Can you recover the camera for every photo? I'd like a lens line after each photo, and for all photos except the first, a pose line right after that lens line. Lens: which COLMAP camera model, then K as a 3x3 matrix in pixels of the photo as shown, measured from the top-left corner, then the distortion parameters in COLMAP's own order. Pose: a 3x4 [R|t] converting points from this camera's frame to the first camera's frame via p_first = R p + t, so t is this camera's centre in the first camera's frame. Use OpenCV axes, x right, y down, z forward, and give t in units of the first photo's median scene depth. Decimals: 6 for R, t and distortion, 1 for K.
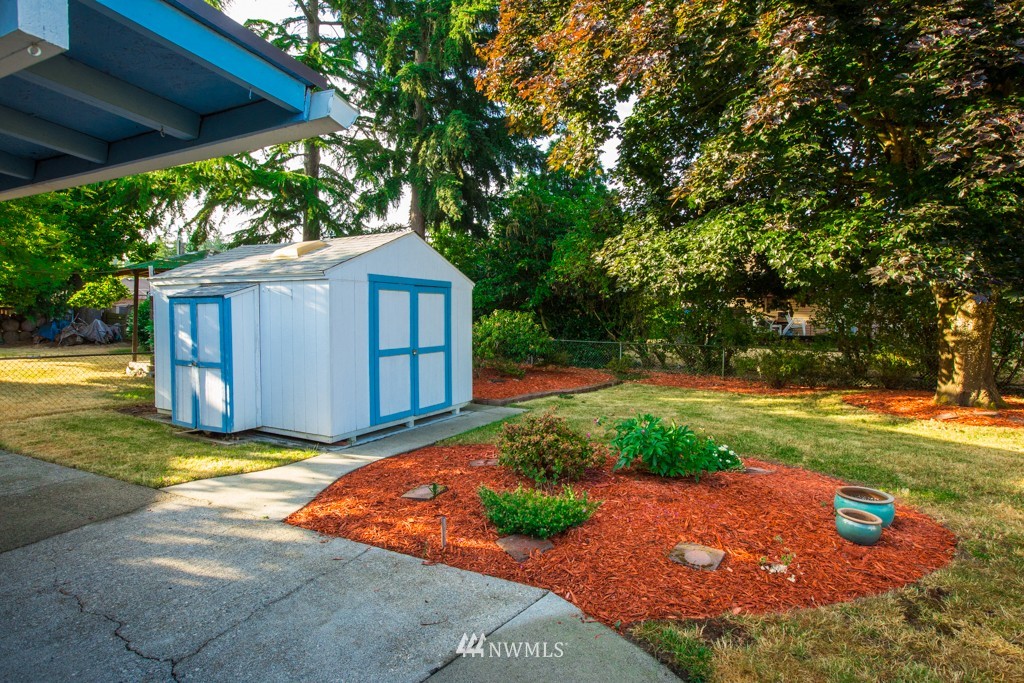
lens RADIAL K [[547.9, 0, 512.1], [0, 547.9, 344.1], [0, 0, 1]] dist [0.001251, 0.000465]
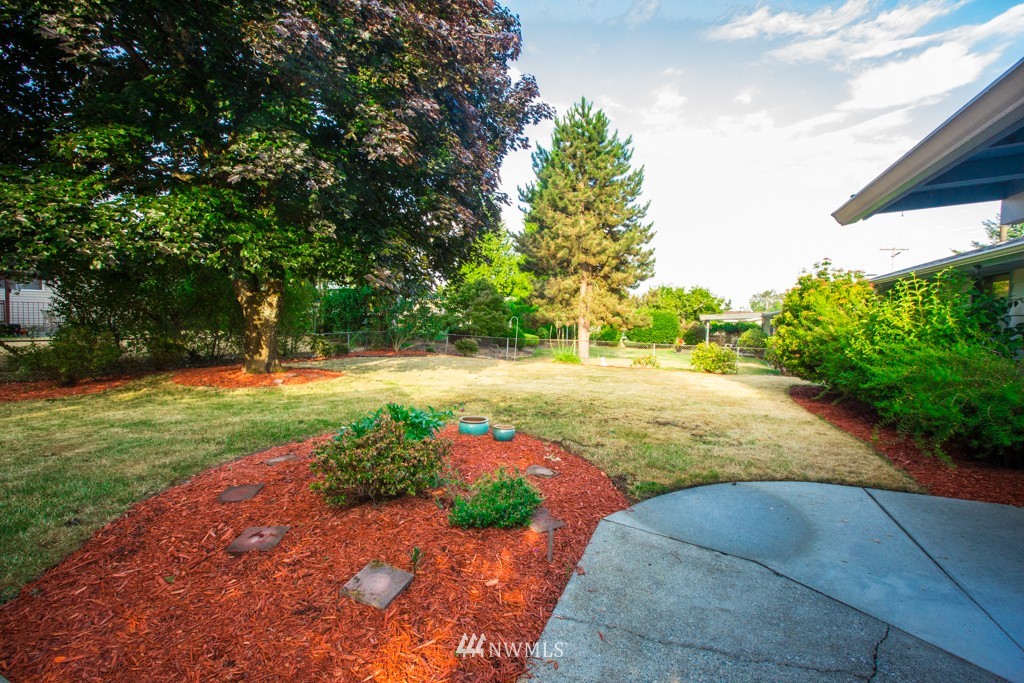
lens RADIAL K [[467.2, 0, 511.1], [0, 467.2, 341.0], [0, 0, 1]] dist [-0.005867, -0.000276]
pose [[-0.105663, -0.052757, 0.993002, -0.979038], [0.007081, 0.998526, 0.053804, -0.057680], [-0.994377, 0.012717, -0.105133, 1.250837]]
